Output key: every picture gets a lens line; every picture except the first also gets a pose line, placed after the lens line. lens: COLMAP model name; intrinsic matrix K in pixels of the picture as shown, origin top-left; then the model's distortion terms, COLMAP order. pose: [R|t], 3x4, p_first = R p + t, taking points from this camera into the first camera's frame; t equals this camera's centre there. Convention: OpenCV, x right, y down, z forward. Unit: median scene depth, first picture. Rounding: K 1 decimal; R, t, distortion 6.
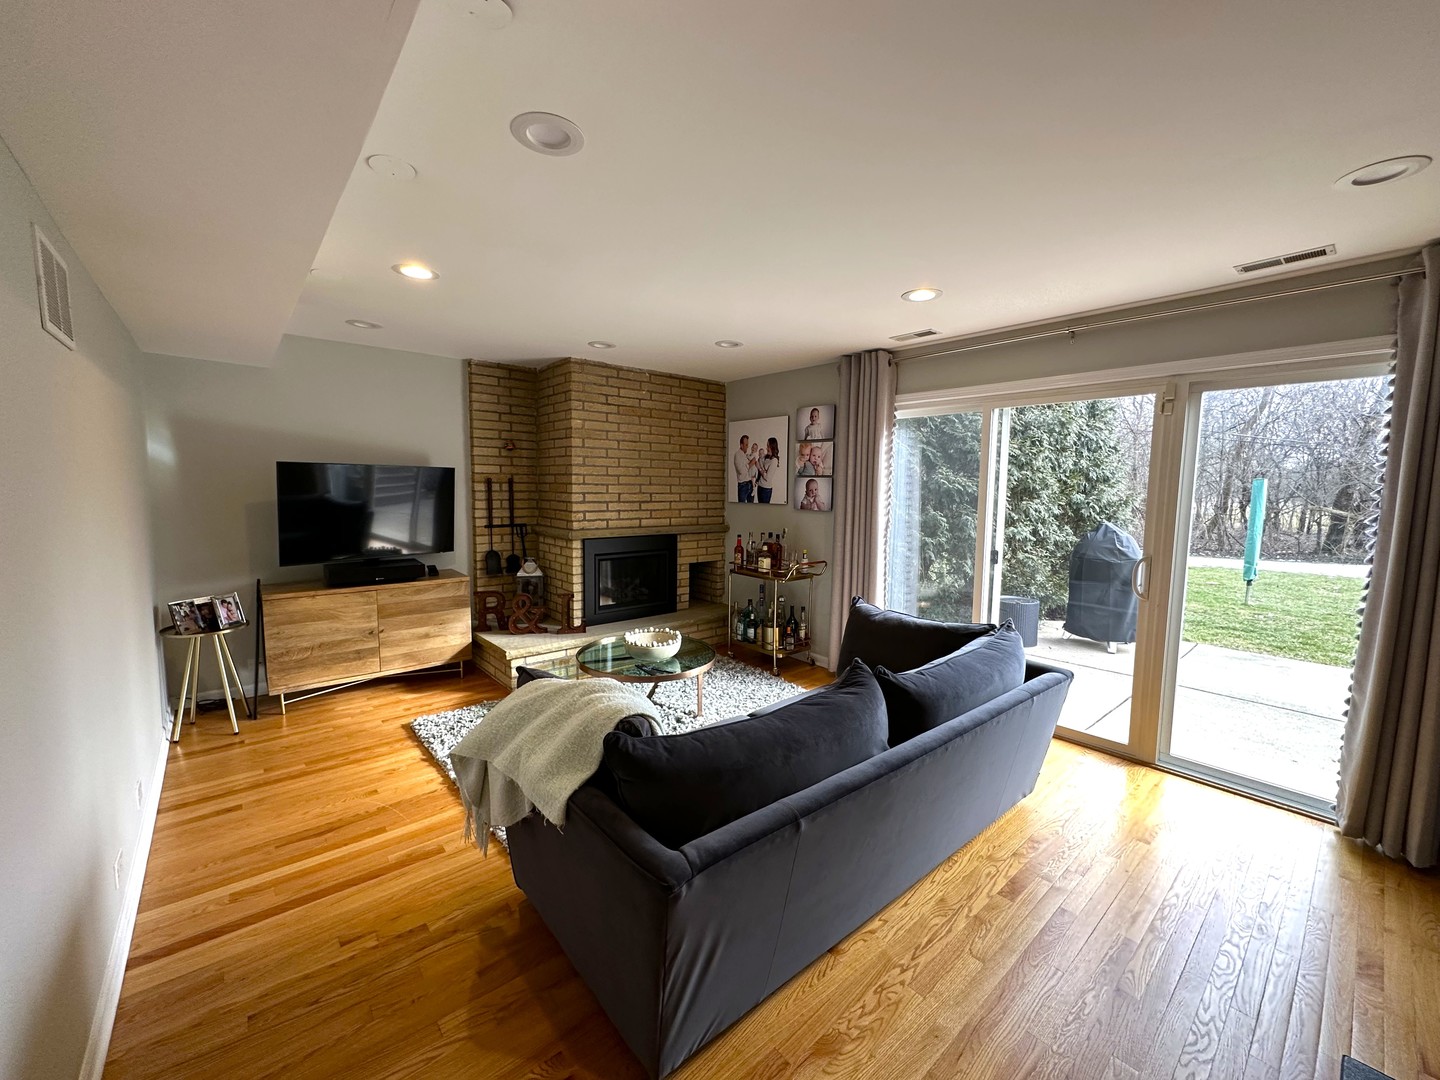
lens RADIAL K [[577.4, 0, 718.5], [0, 577.4, 540.2], [0, 0, 1]] dist [-0.003518, -0.000102]
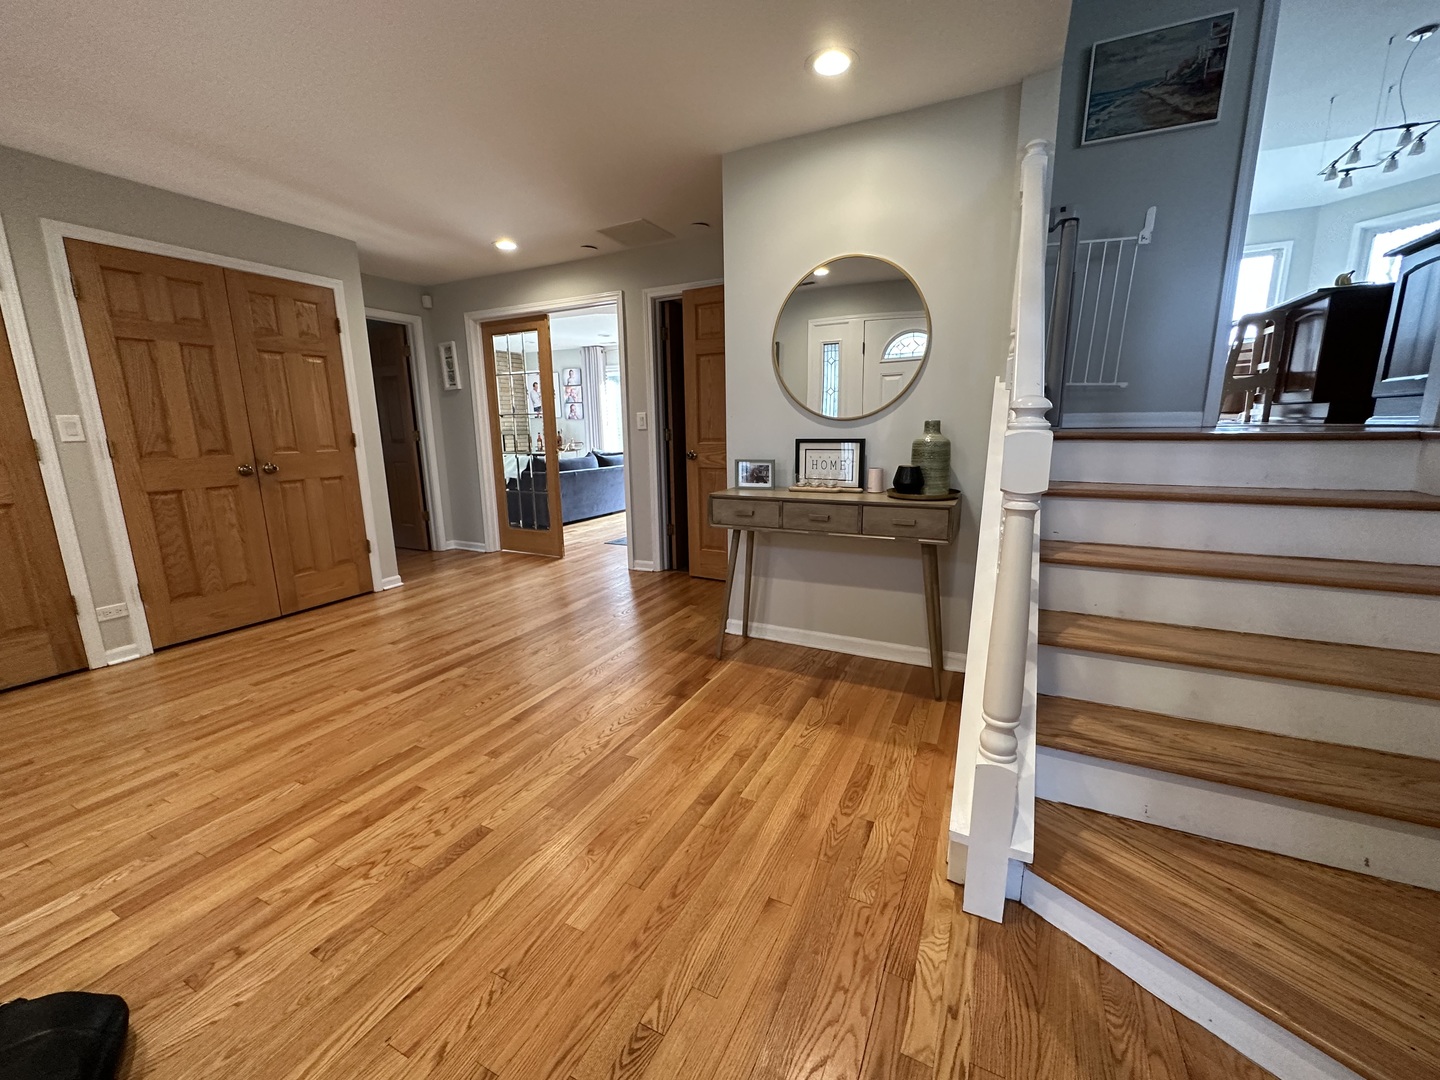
lens RADIAL K [[577.4, 0, 719.1], [0, 577.4, 544.5], [0, 0, 1]] dist [-0.003518, -0.000102]
pose [[0.921860, -0.107458, 0.372325, -0.190687], [0.067784, 0.990686, 0.118096, 0.194047], [-0.381548, -0.083630, 0.920558, -1.222412]]
